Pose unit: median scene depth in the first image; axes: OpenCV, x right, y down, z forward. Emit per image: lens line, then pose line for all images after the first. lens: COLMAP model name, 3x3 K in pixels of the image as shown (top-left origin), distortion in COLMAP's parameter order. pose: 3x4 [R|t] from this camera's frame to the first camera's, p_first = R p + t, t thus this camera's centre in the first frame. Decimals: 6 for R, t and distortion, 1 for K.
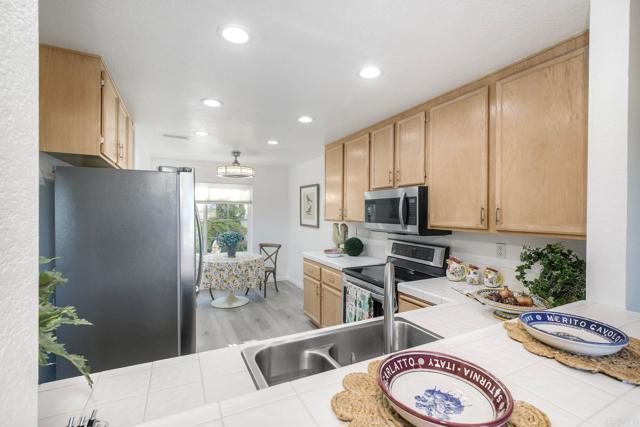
lens RADIAL K [[284.7, 0, 319.1], [0, 284.7, 212.2], [0, 0, 1]] dist [0.010061, -0.000255]
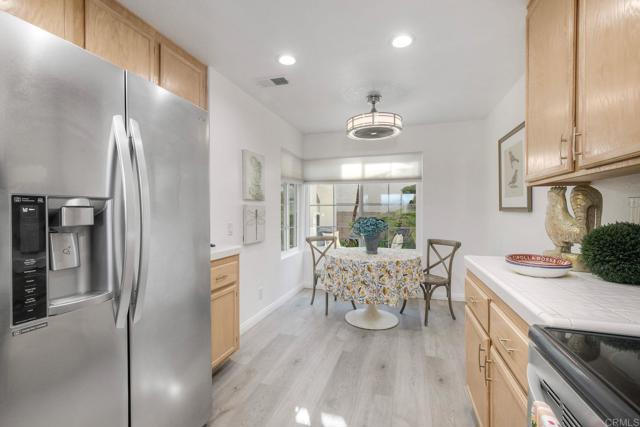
lens RADIAL K [[282.5, 0, 320.0], [0, 282.5, 213.5], [0, 0, 1]] dist [0.000598, -0.000133]
pose [[0.726969, 0.002262, -0.686667, 0.070682], [0.001464, 0.999987, 0.004844, 0.059153], [0.686669, -0.004526, 0.726956, 0.431229]]
